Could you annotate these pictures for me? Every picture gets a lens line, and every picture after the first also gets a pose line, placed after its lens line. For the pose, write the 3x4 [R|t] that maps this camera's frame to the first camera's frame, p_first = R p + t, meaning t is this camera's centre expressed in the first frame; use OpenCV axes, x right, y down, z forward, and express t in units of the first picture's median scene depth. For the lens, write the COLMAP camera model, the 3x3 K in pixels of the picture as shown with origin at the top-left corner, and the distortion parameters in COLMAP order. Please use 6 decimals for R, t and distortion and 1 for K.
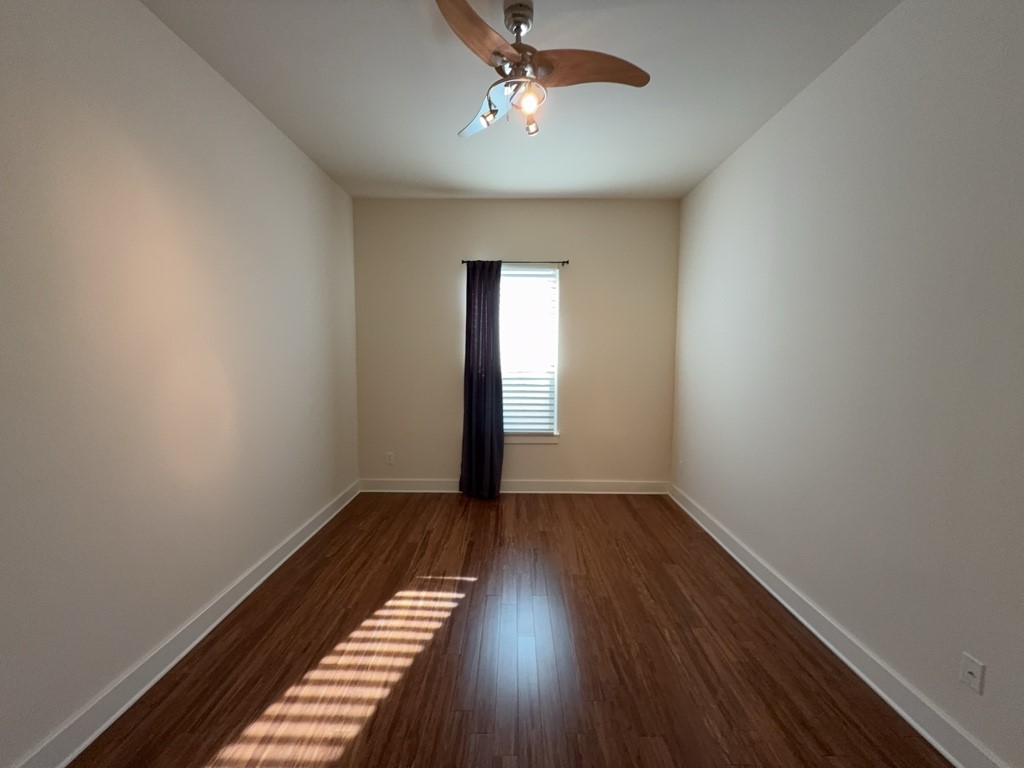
lens RADIAL K [[408.0, 0, 510.1], [0, 408.0, 382.8], [0, 0, 1]] dist [-0.001064, -0.000094]
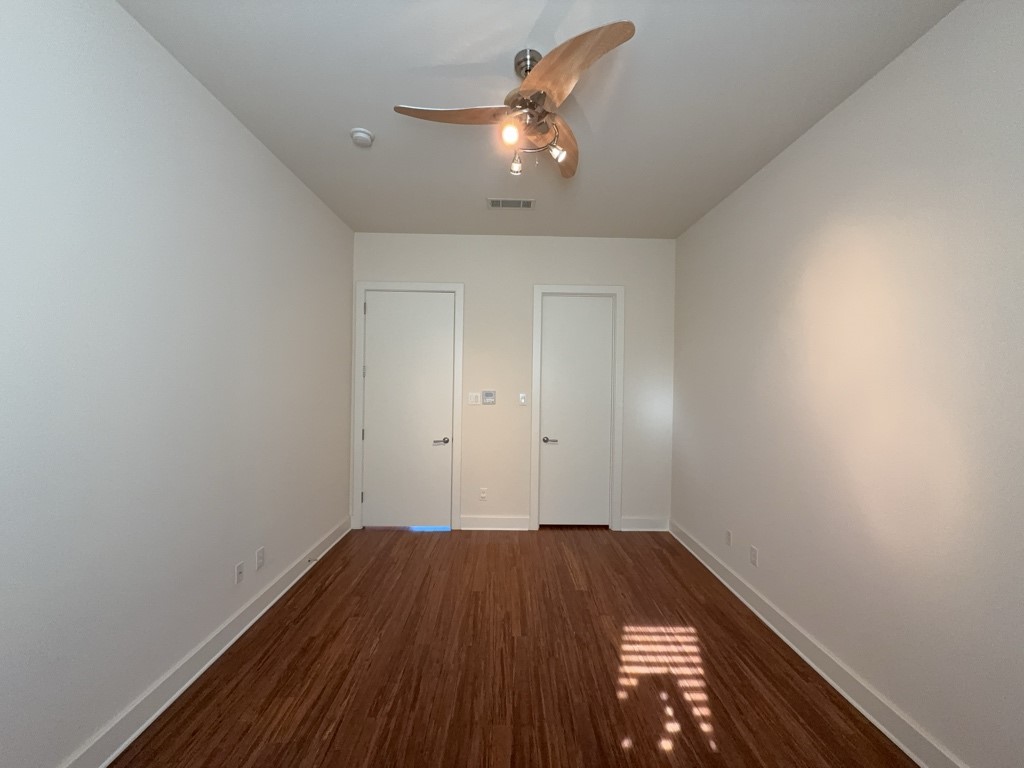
lens RADIAL K [[408.0, 0, 508.8], [0, 408.0, 381.3], [0, 0, 1]] dist [-0.001064, -0.000094]
pose [[-0.999568, -0.024034, -0.016894, 0.071361], [-0.025368, 0.996162, 0.083772, -0.188392], [0.014815, 0.084164, -0.996342, 2.143303]]
